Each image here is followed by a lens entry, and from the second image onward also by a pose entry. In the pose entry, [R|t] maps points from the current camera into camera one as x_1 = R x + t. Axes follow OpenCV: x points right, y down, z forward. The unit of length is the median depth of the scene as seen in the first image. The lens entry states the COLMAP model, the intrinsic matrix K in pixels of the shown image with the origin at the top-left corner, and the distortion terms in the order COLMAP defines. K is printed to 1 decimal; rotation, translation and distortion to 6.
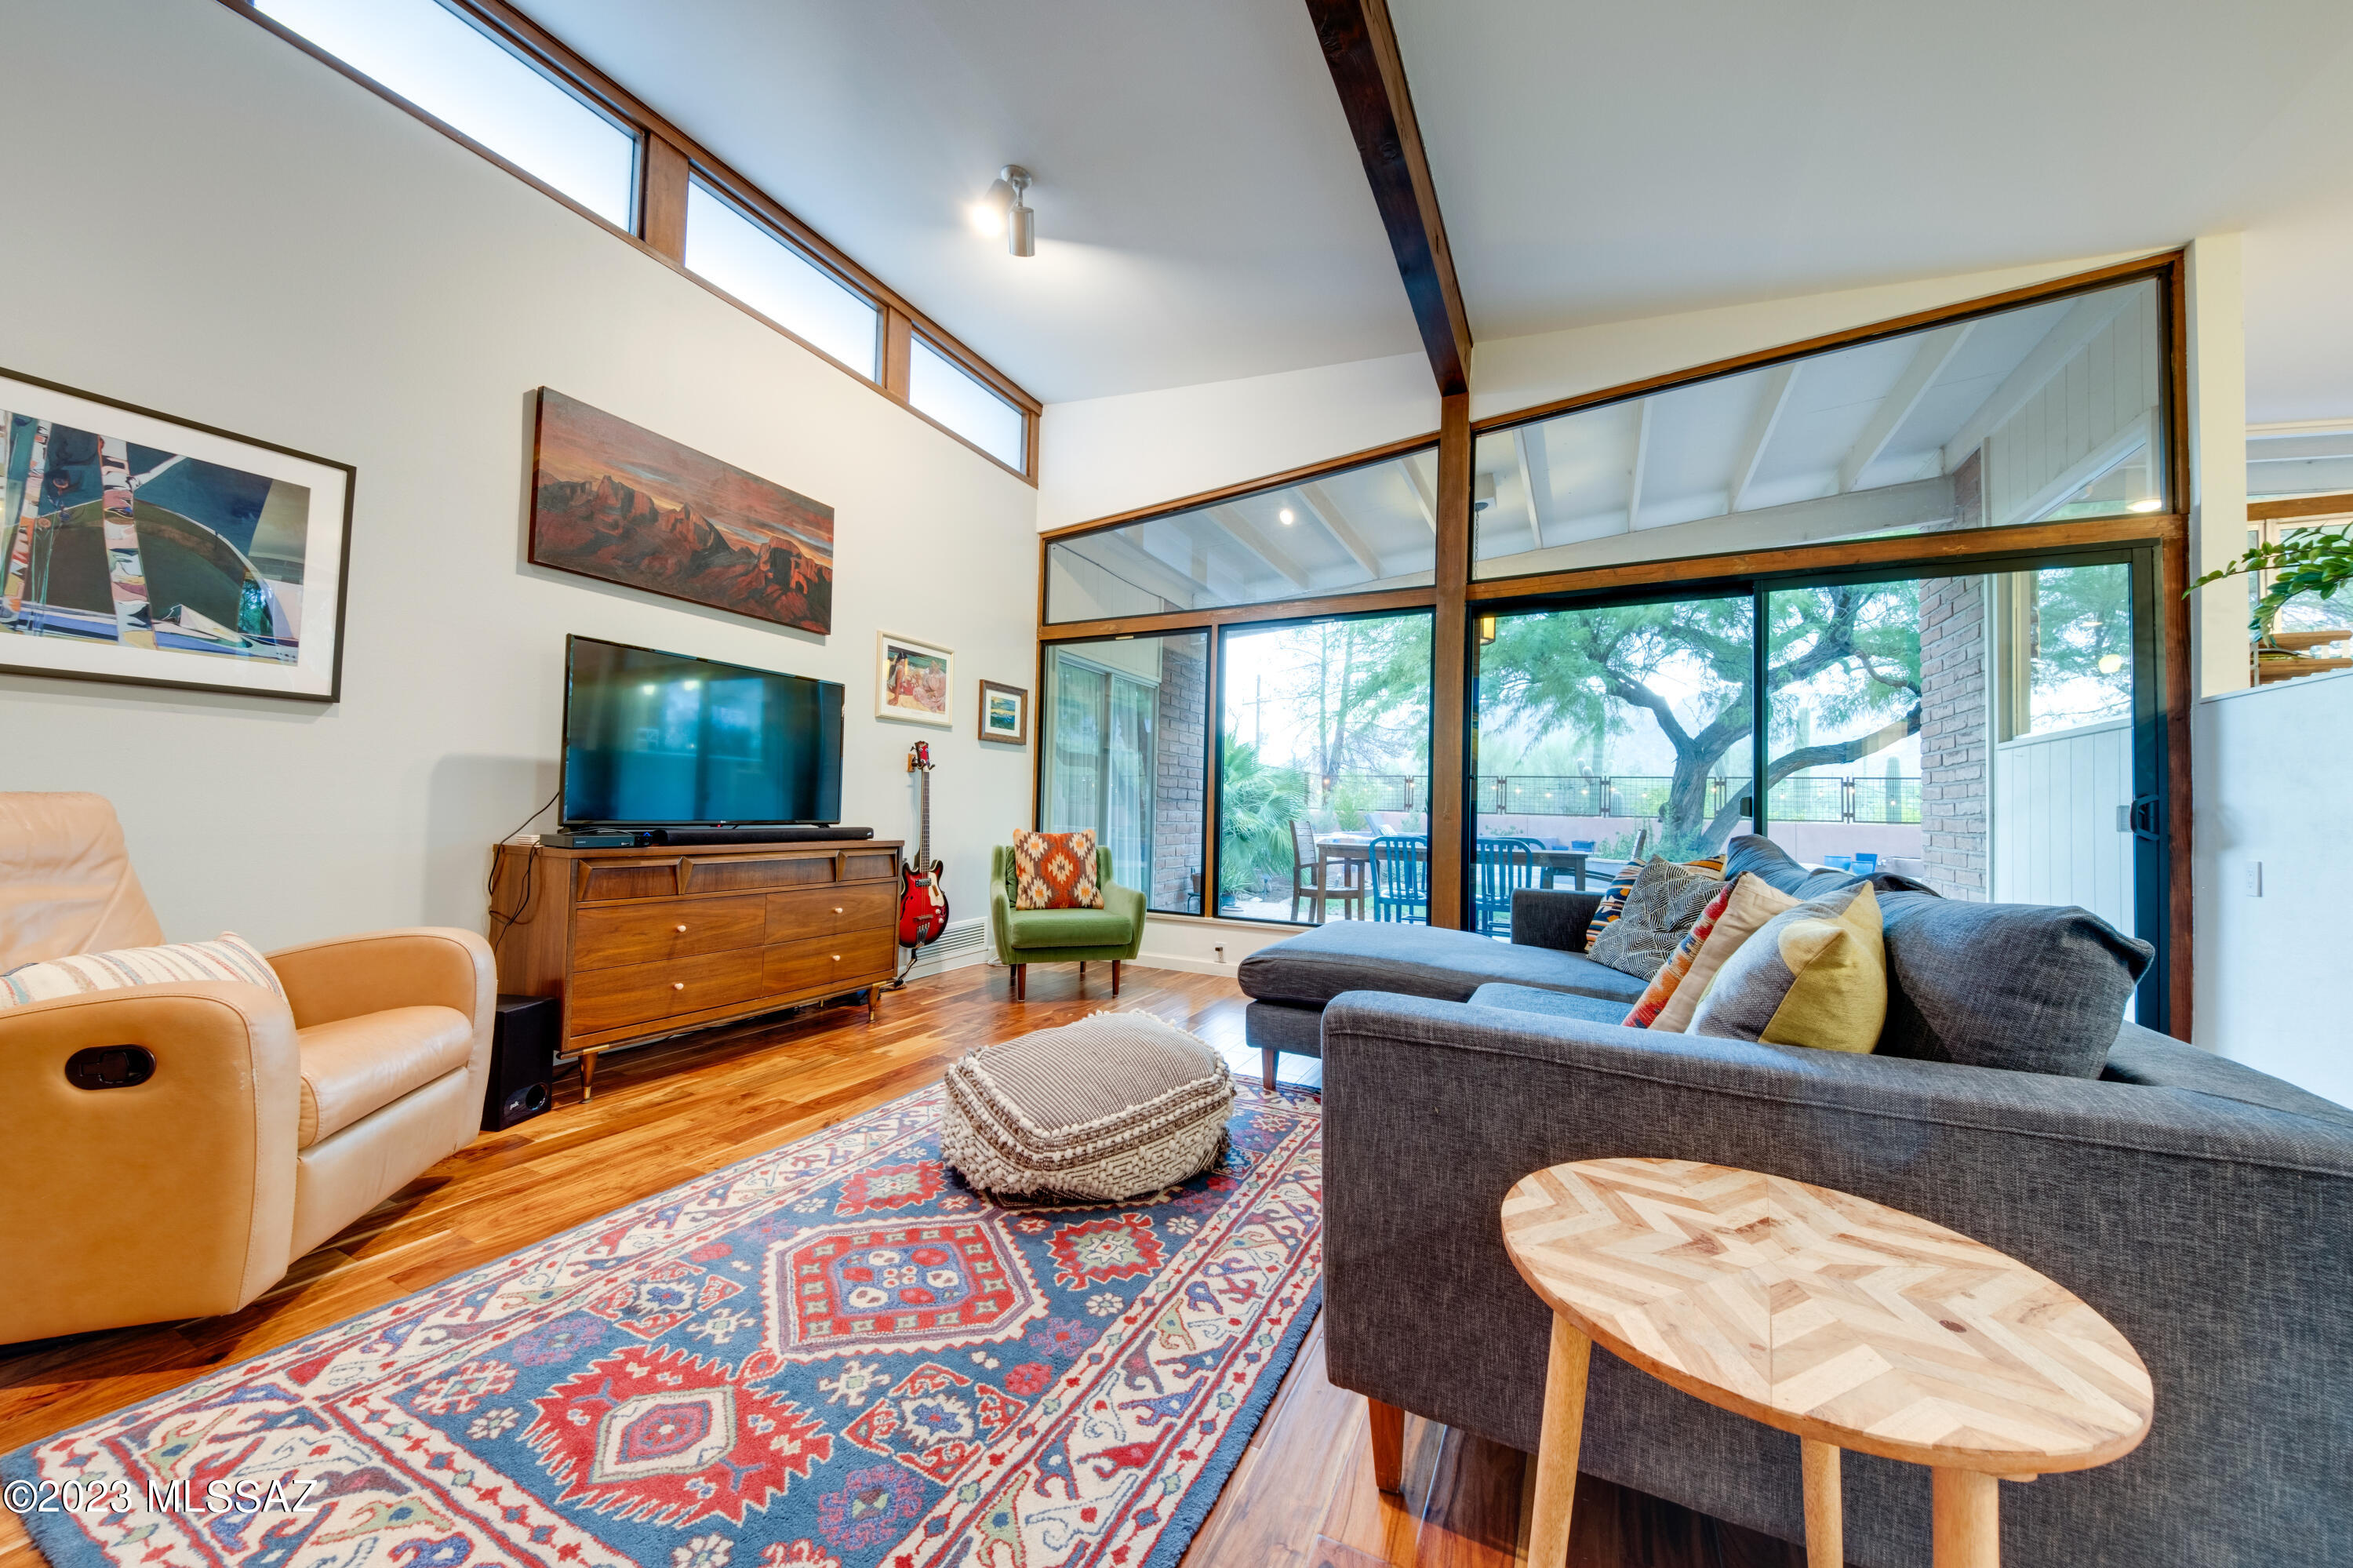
lens RADIAL K [[835.8, 0, 1176.5], [0, 835.8, 784.0], [0, 0, 1]] dist [0.062362, -0.028032]
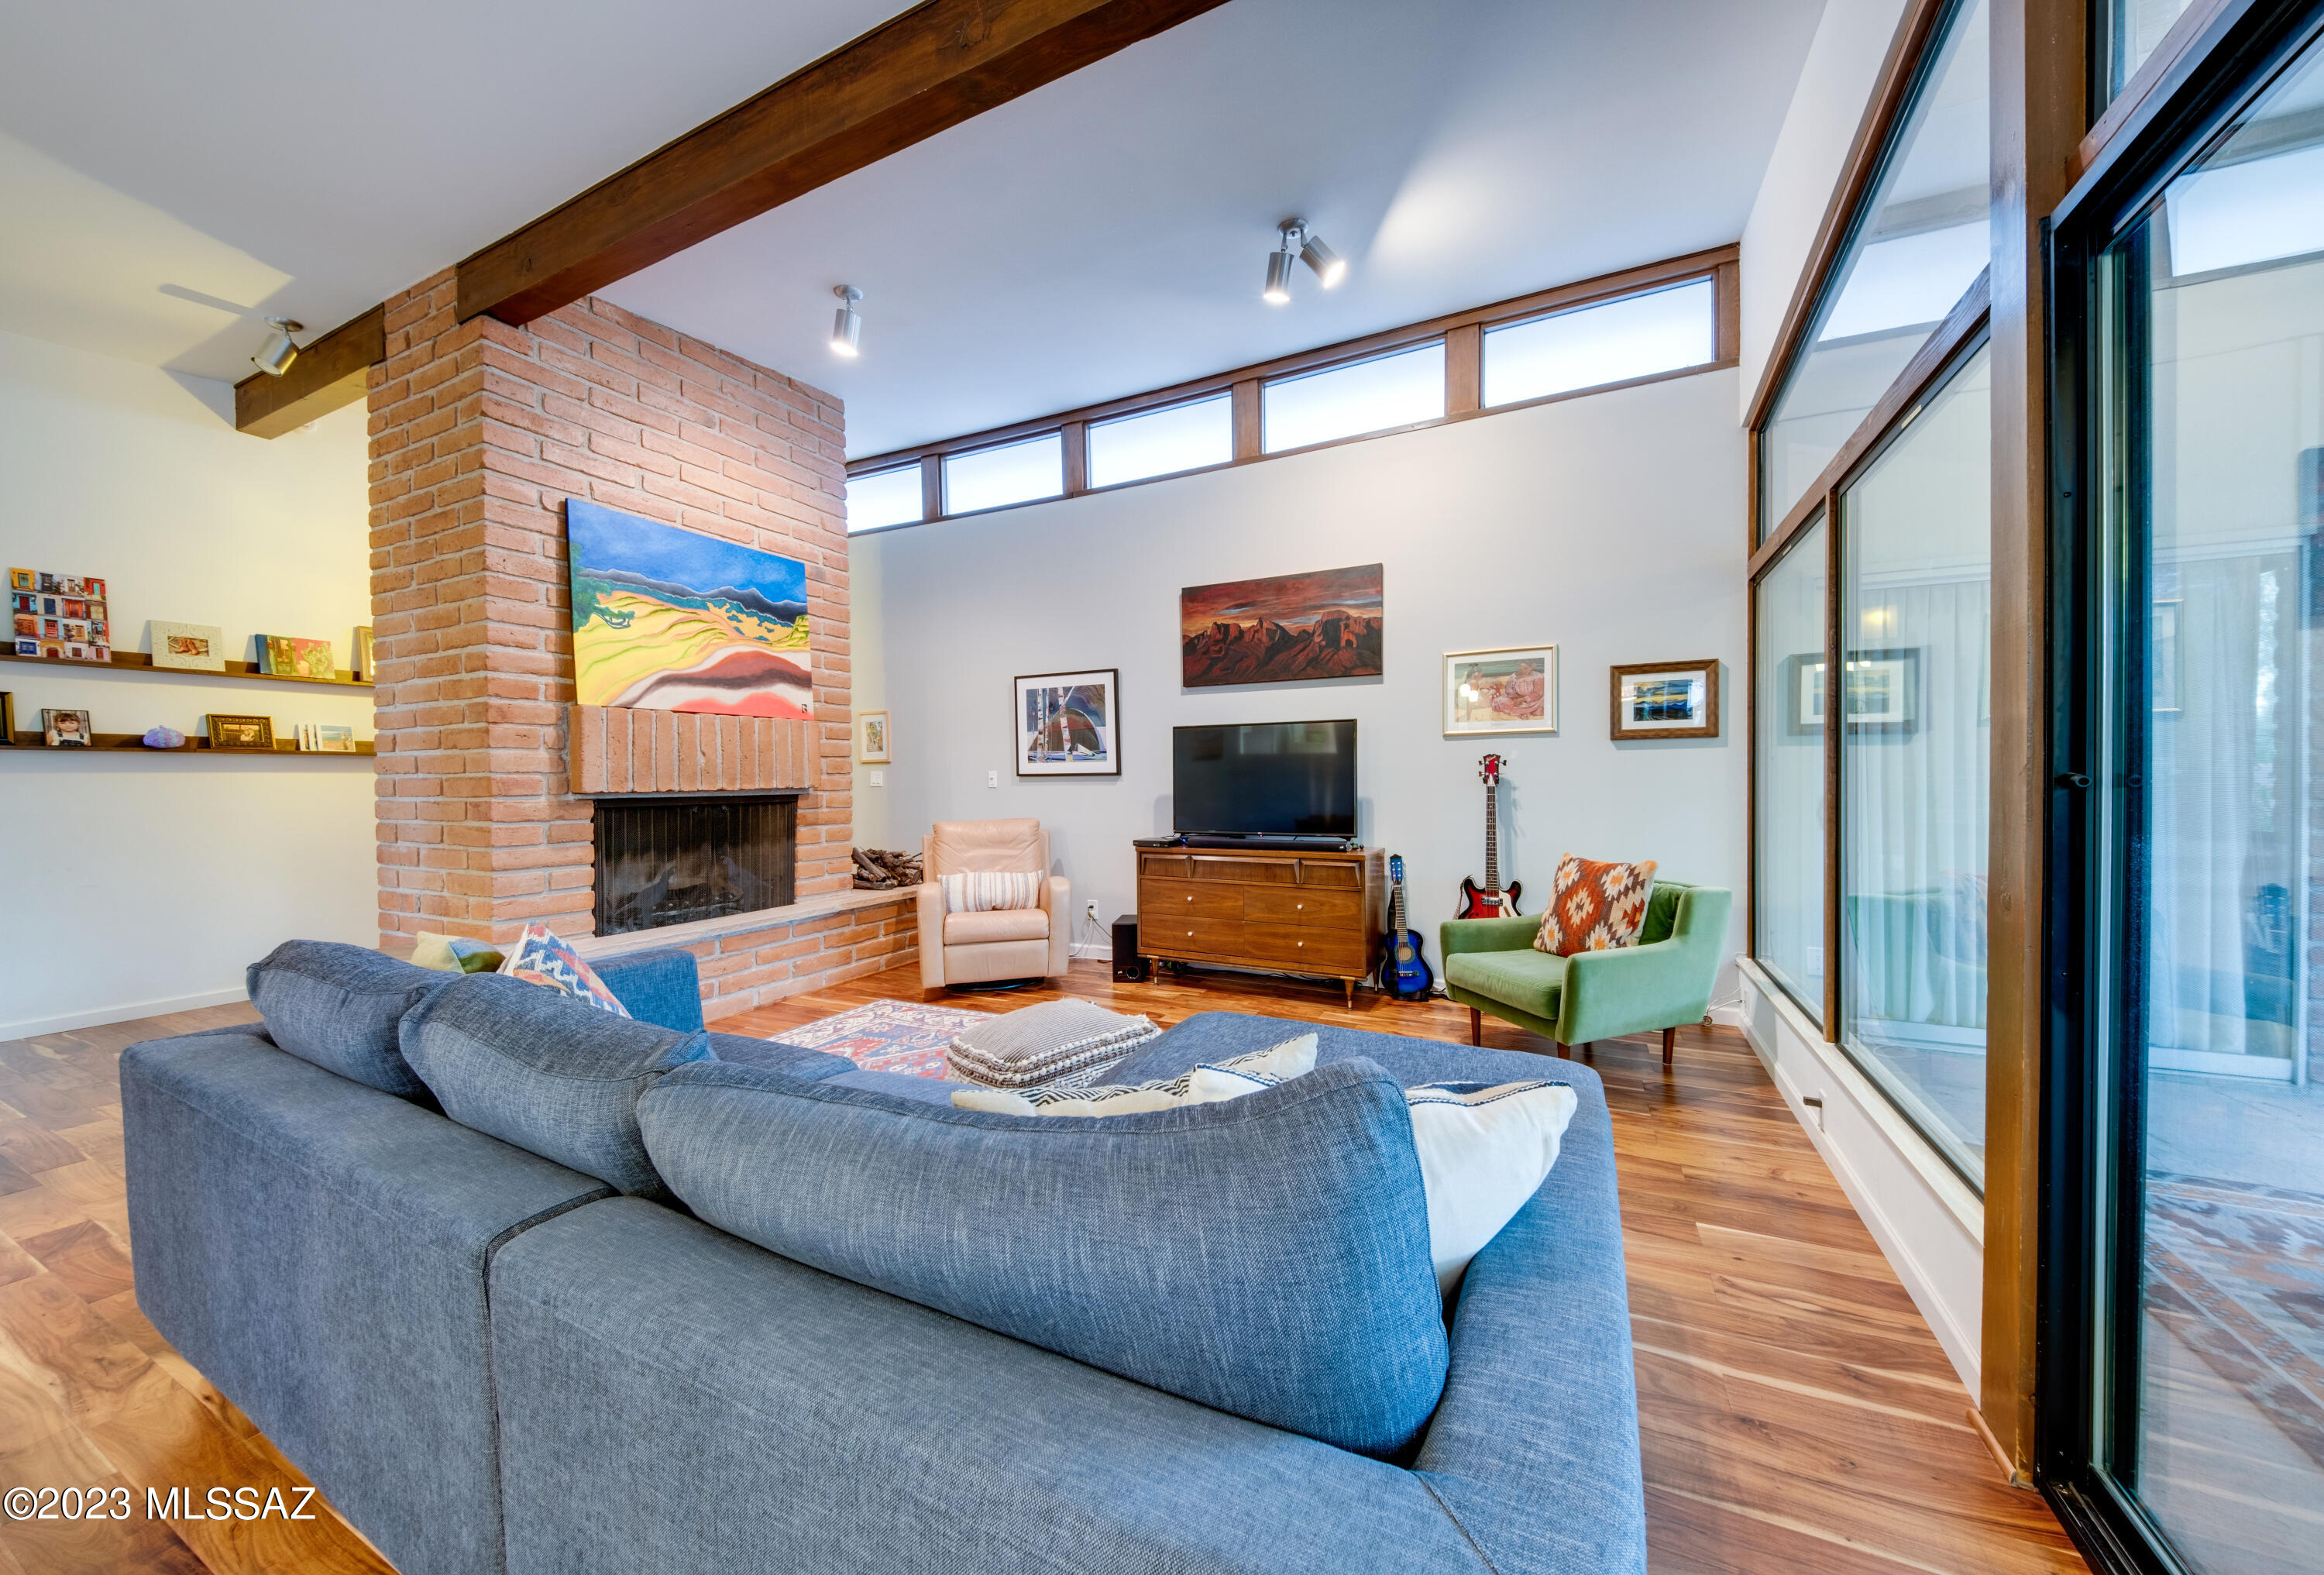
lens RADIAL K [[767.3, 0, 1176.3], [0, 767.3, 787.3], [0, 0, 1]] dist [0.019042, -0.000002]
pose [[0.007857, -0.011898, -0.999898, 0.656779], [0.041996, 0.999051, -0.011558, -0.020358], [0.999087, -0.041901, 0.008349, 0.719608]]
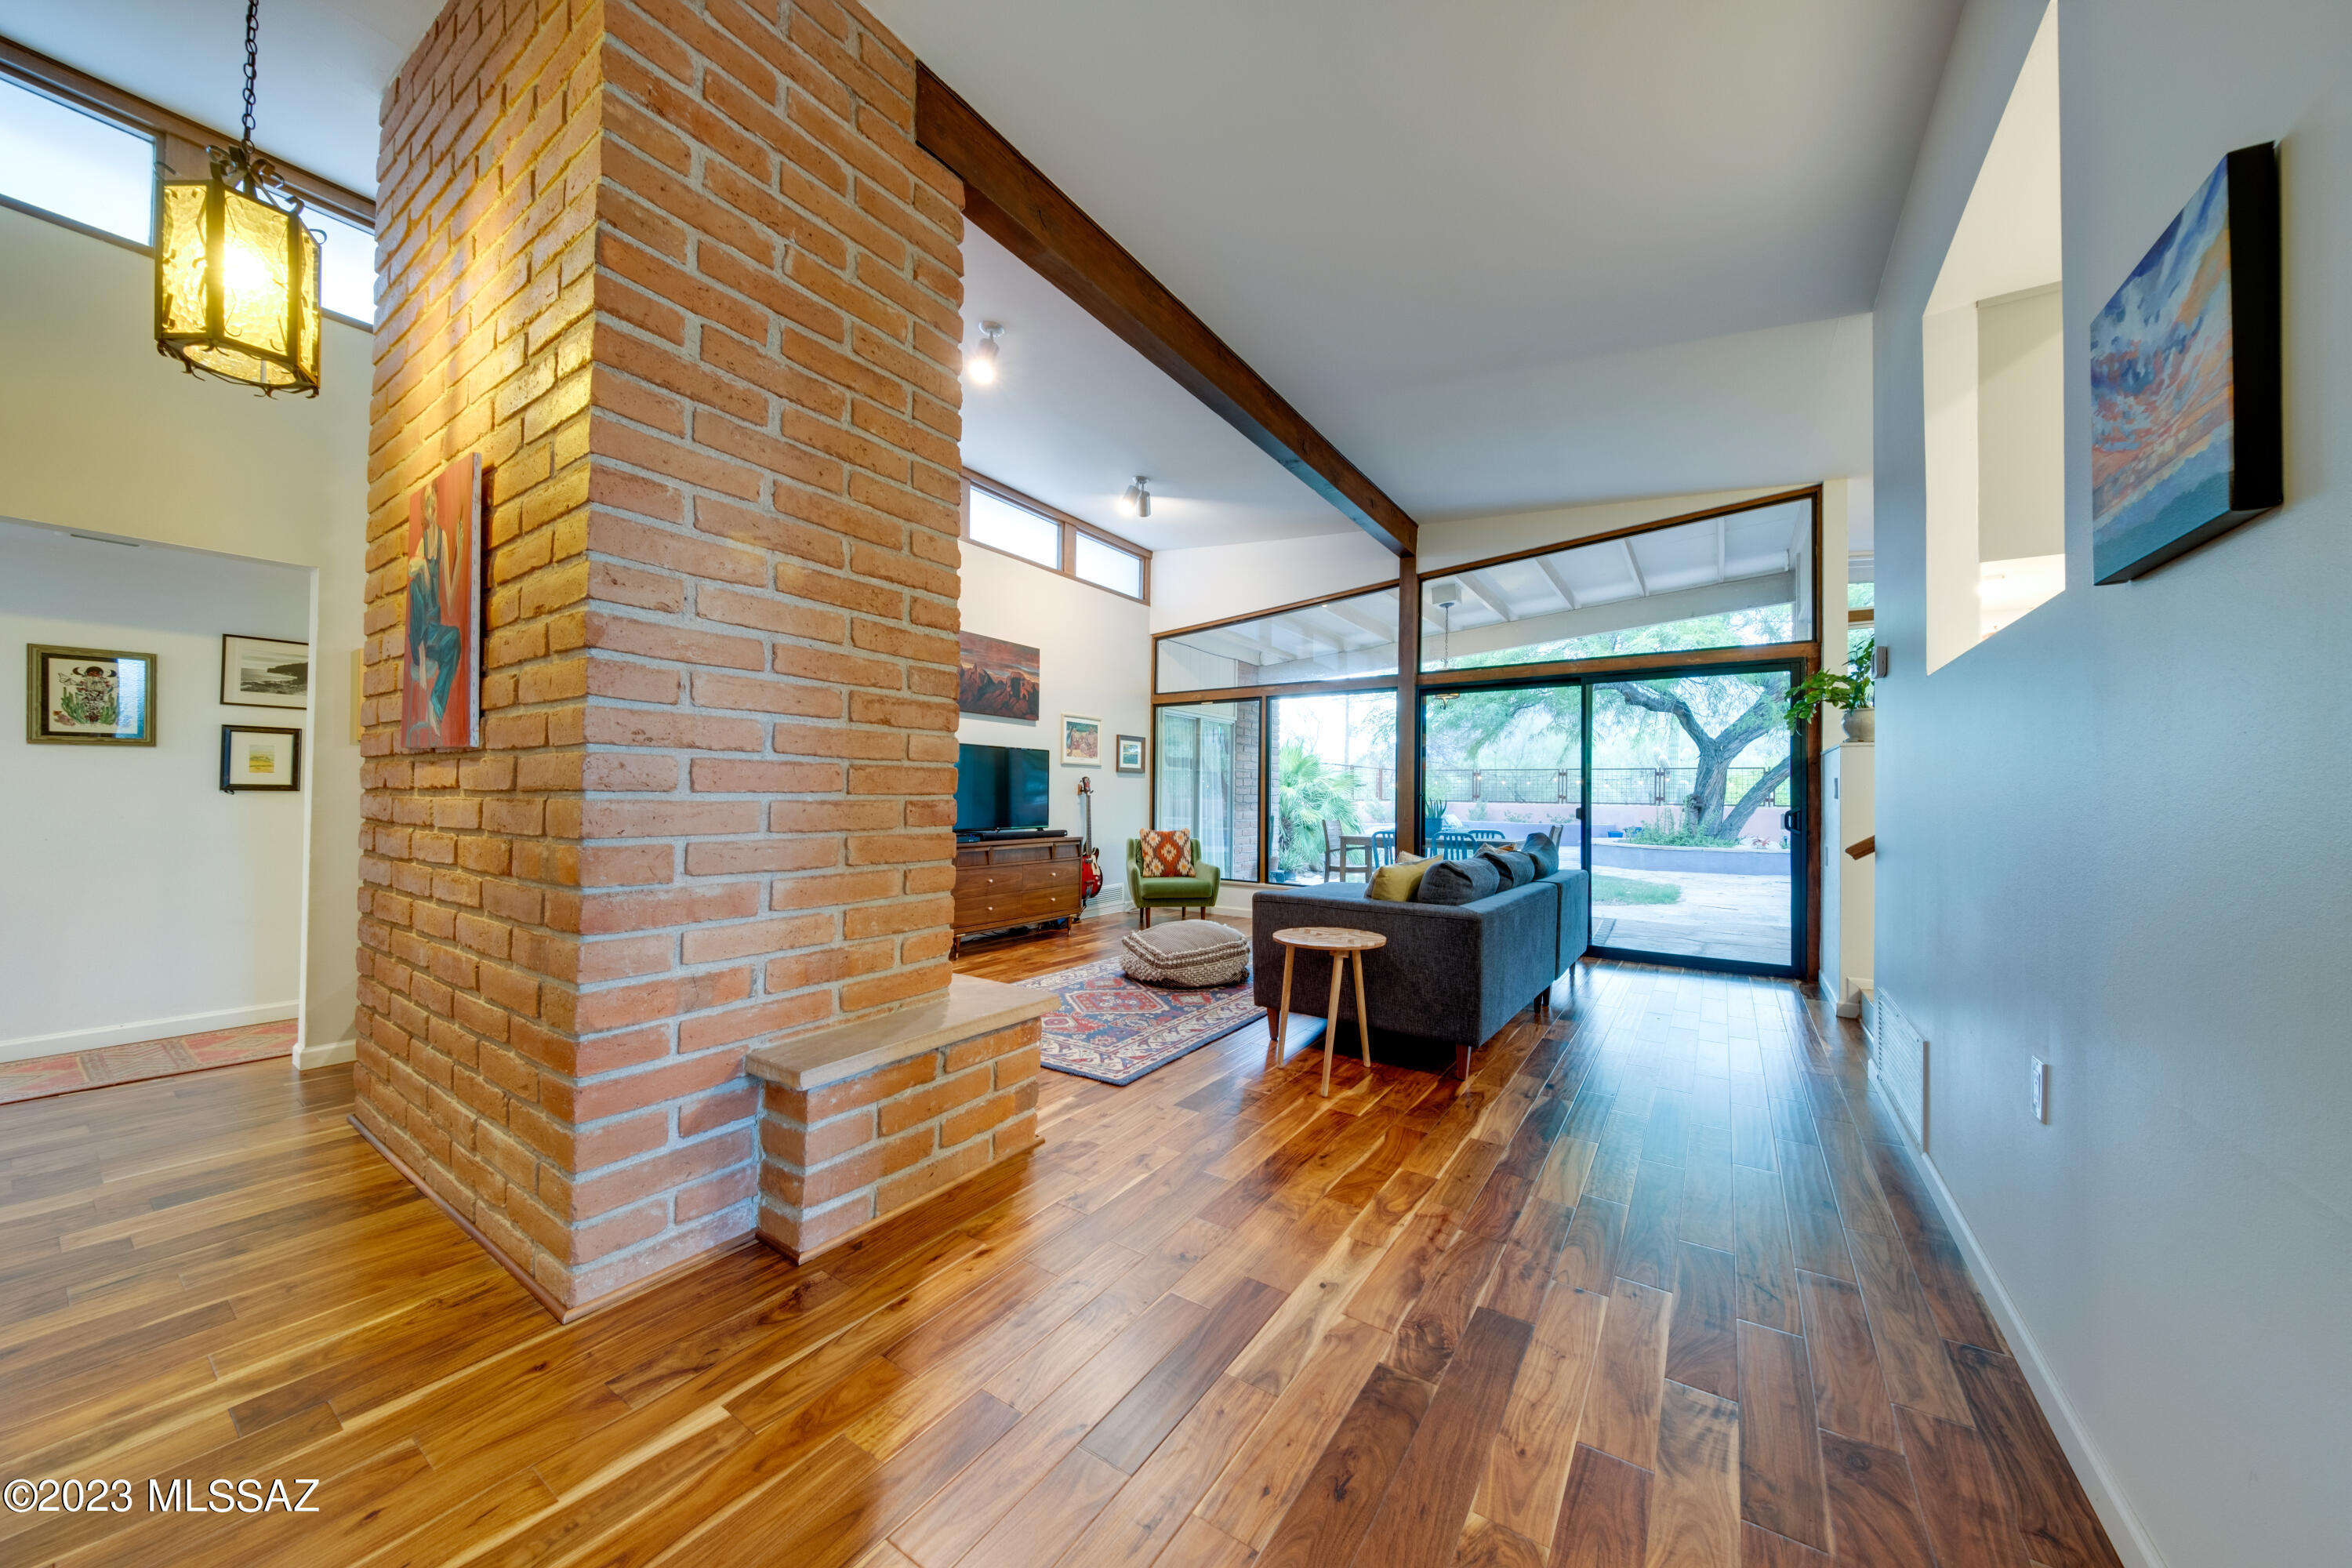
lens RADIAL K [[821.5, 0, 1176.0], [0, 821.5, 784.0], [0, 0, 1]] dist [0.000663, 0.000022]
pose [[0.992286, -0.013597, -0.123218, 0.087714], [0.015607, 0.999760, 0.015362, -0.067006], [0.122980, -0.017166, 0.992261, -0.686789]]
